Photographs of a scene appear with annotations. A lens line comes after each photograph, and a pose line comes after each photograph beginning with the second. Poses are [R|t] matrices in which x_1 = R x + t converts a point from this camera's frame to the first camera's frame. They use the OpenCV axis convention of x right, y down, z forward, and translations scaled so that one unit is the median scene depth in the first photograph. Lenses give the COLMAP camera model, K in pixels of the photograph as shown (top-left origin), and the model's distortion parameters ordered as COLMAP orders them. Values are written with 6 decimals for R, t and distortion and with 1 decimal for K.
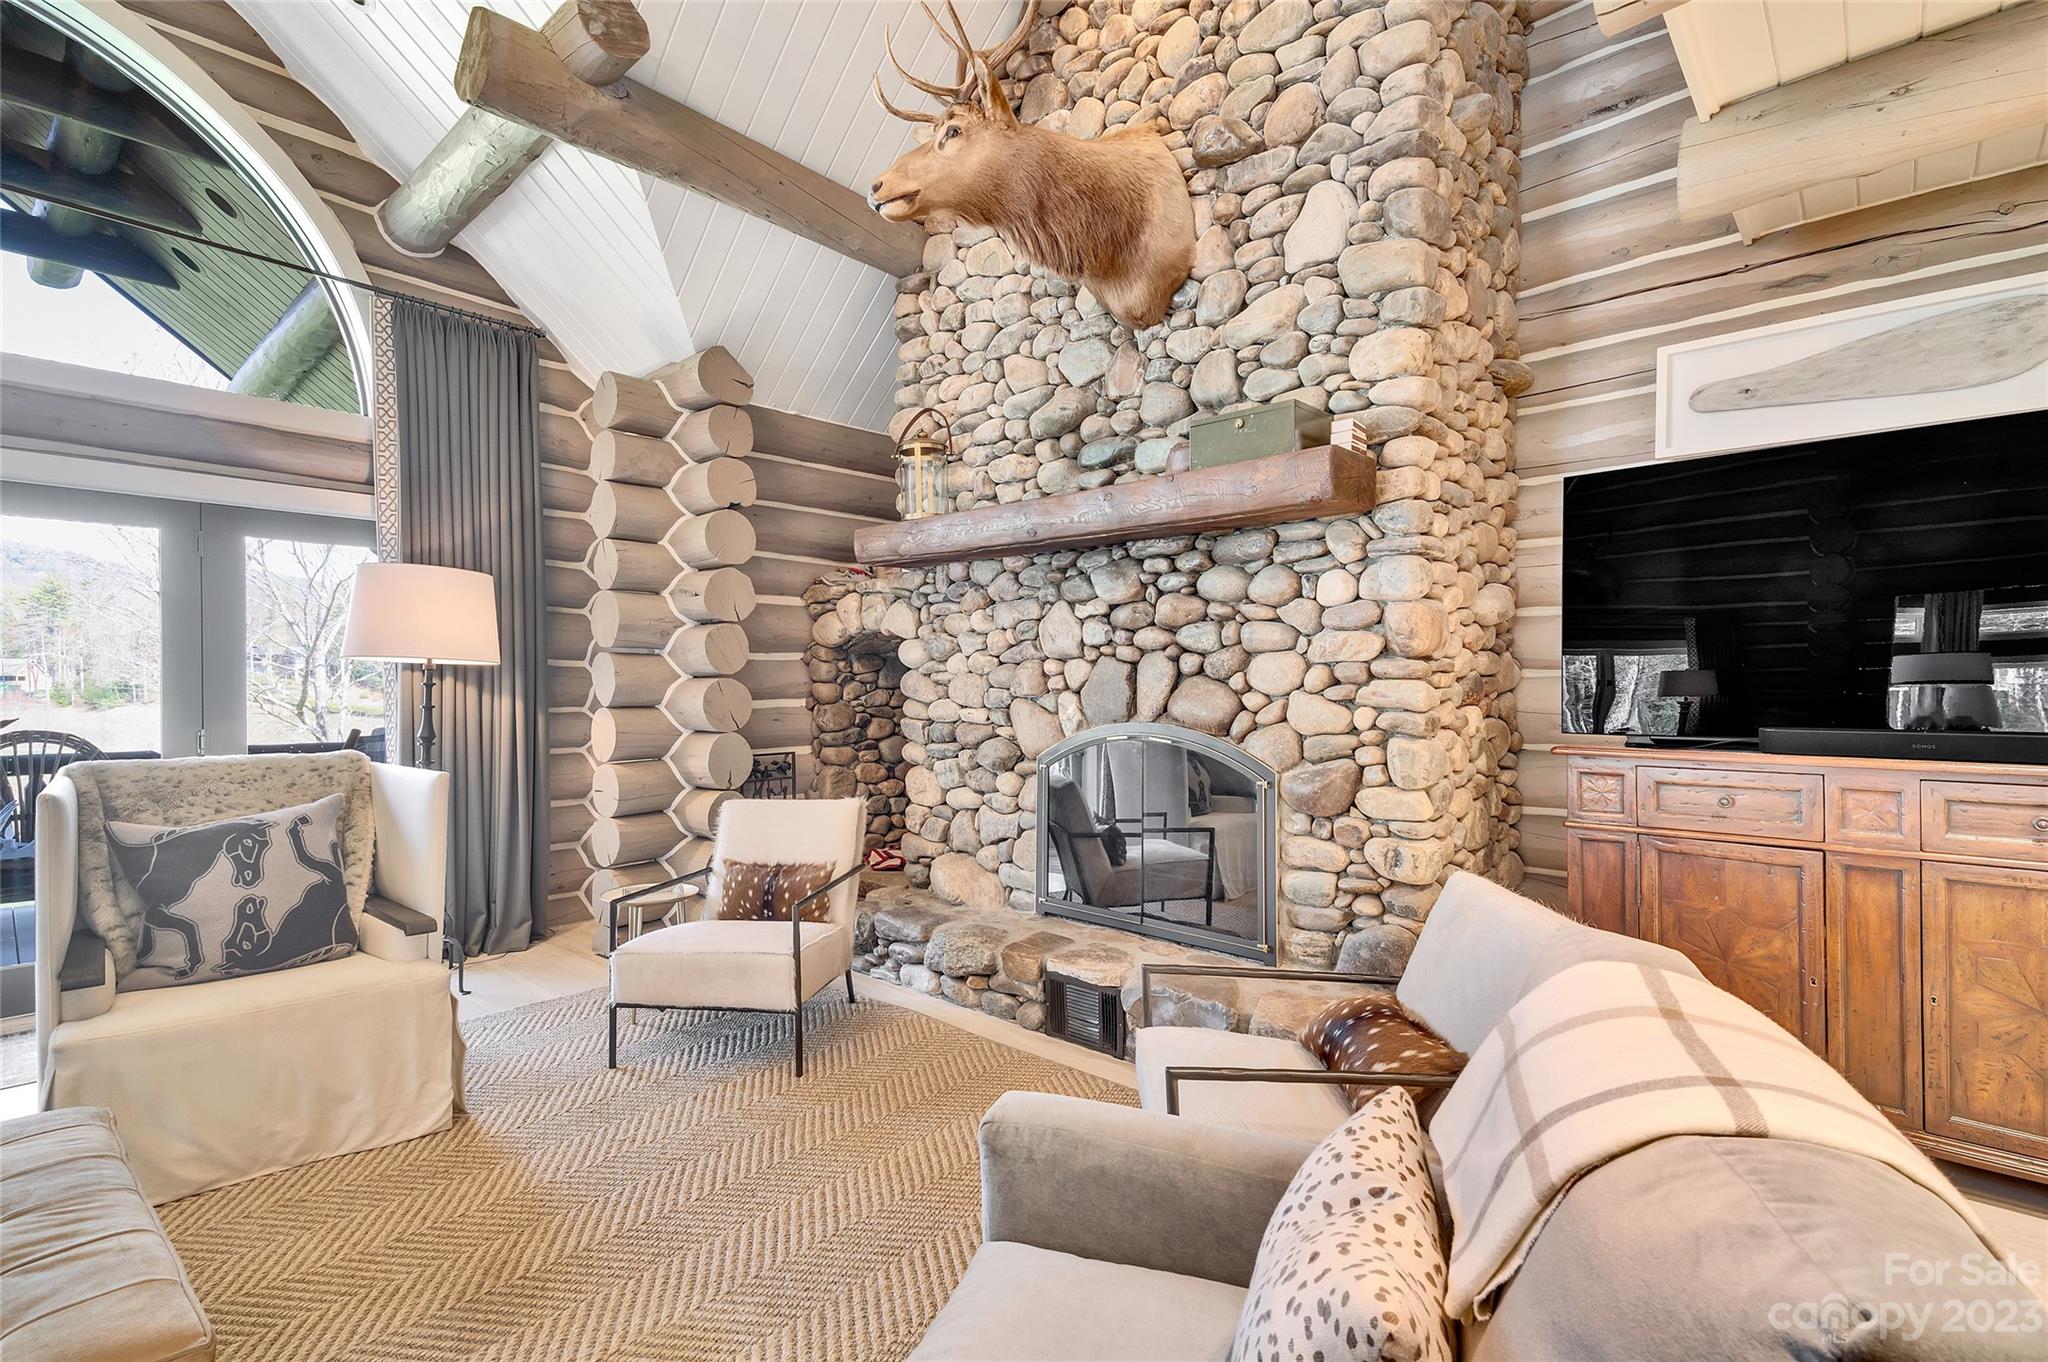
lens RADIAL K [[934.5, 0, 1026.3], [0, 934.5, 688.0], [0, 0, 1]] dist [0.042731, -0.005589]
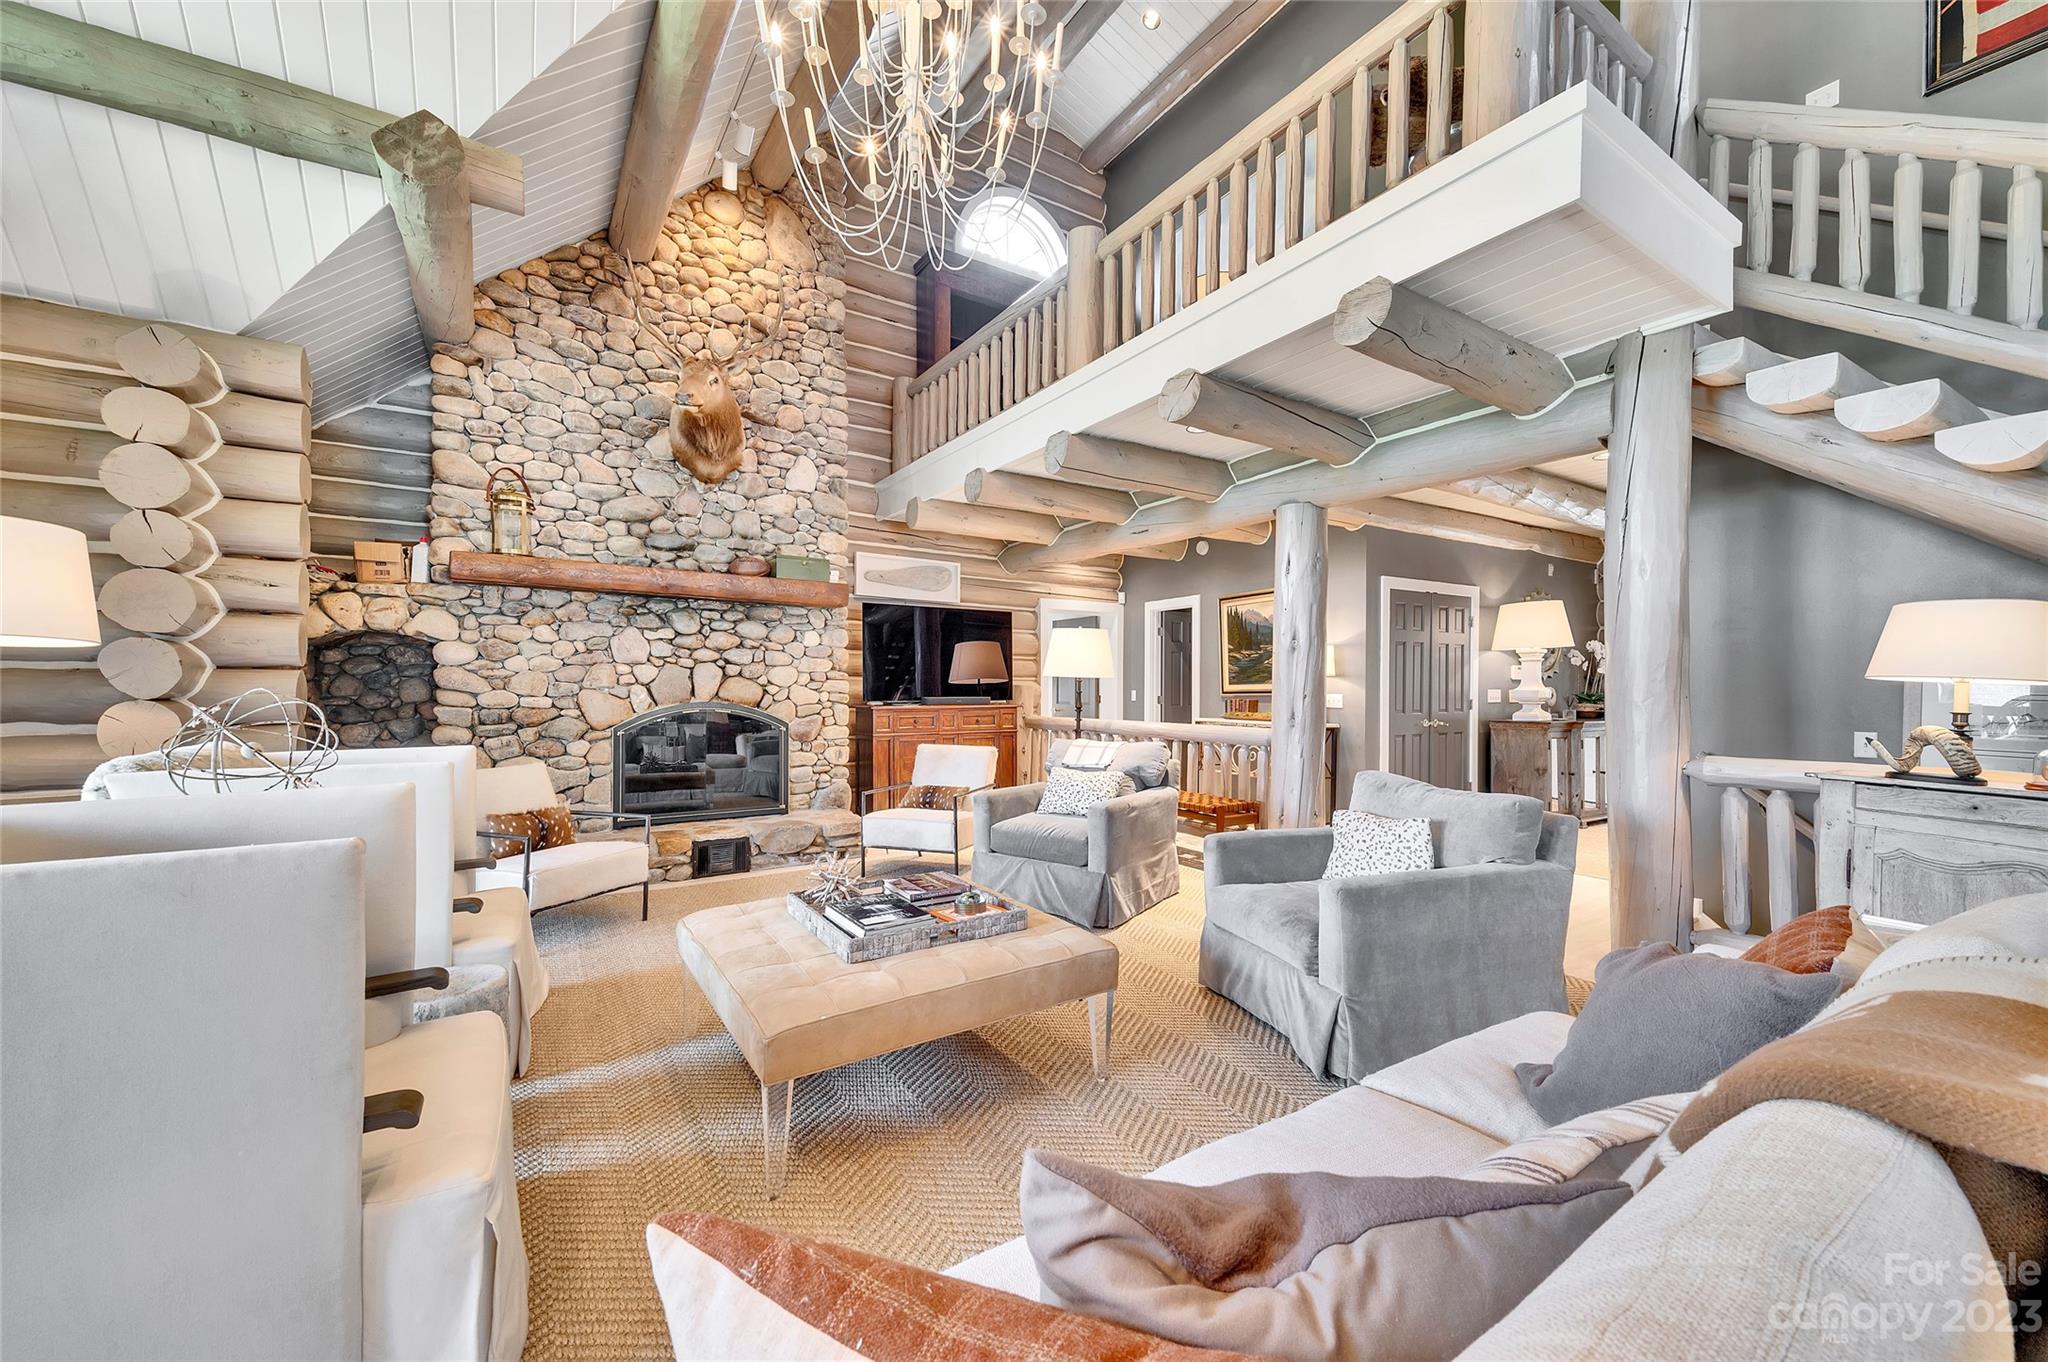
lens RADIAL K [[785.7, 0, 1042.8], [0, 785.7, 690.6], [0, 0, 1]] dist [0.020980, -0.005570]
pose [[0.244235, -0.001066, 0.969715, -1.126229], [-0.002251, 0.999996, 0.001666, 0.010681], [-0.969713, -0.002590, 0.244232, 0.004055]]
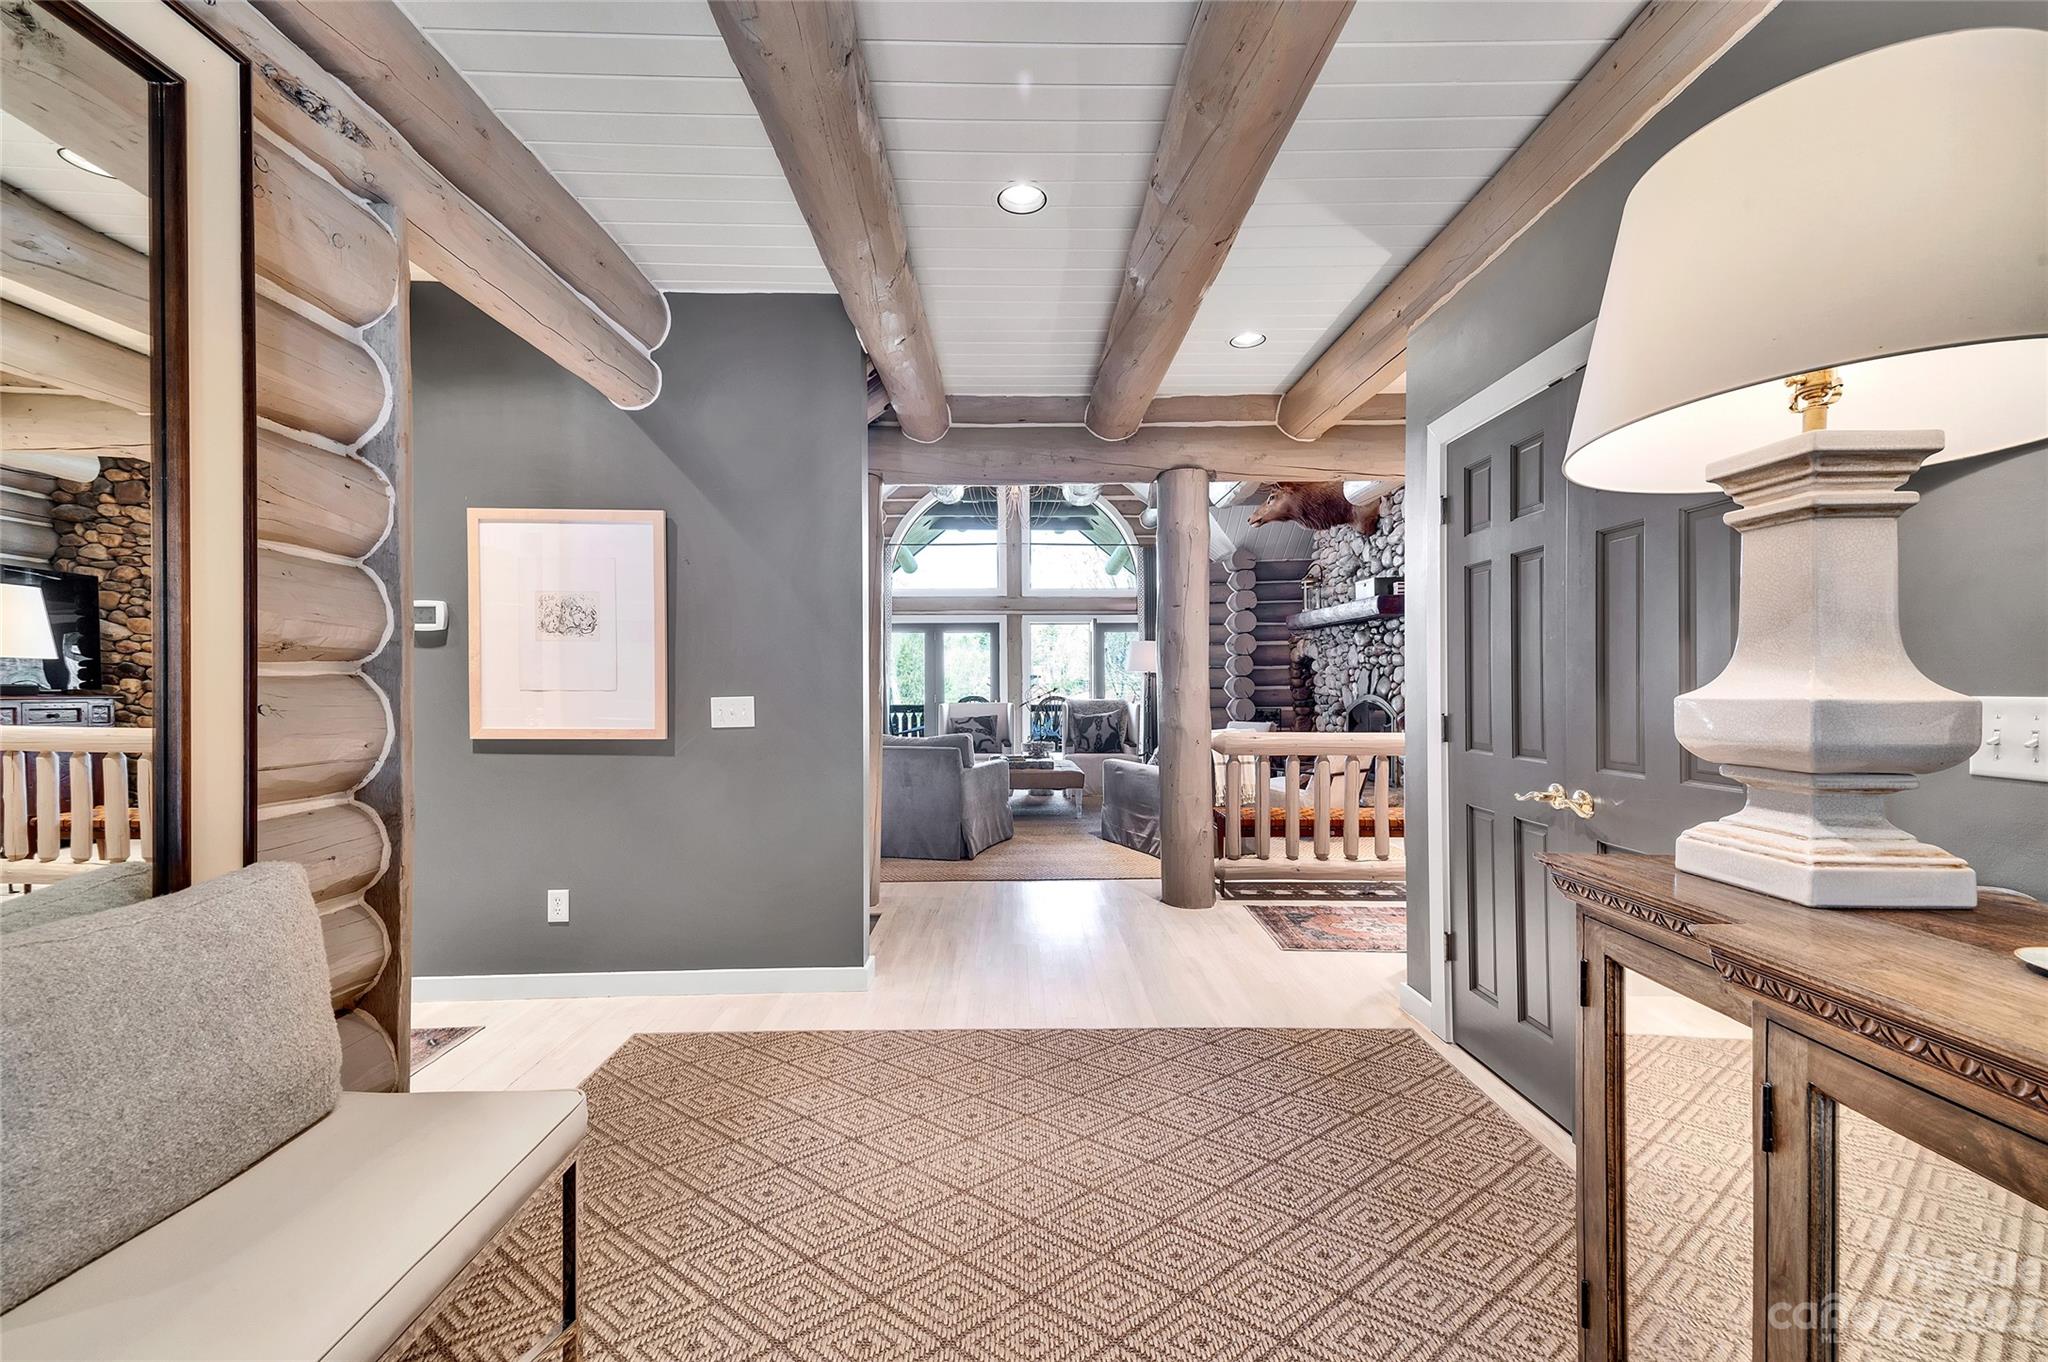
lens RADIAL K [[934.5, 0, 1019.2], [0, 934.5, 683.3], [0, 0, 1]] dist [0.042731, -0.005589]
pose [[0.681388, 0.000802, -0.731922, 1.297884], [-0.000472, 1.000000, 0.000656, 0.006190], [0.731922, -0.000101, 0.681388, -1.354991]]
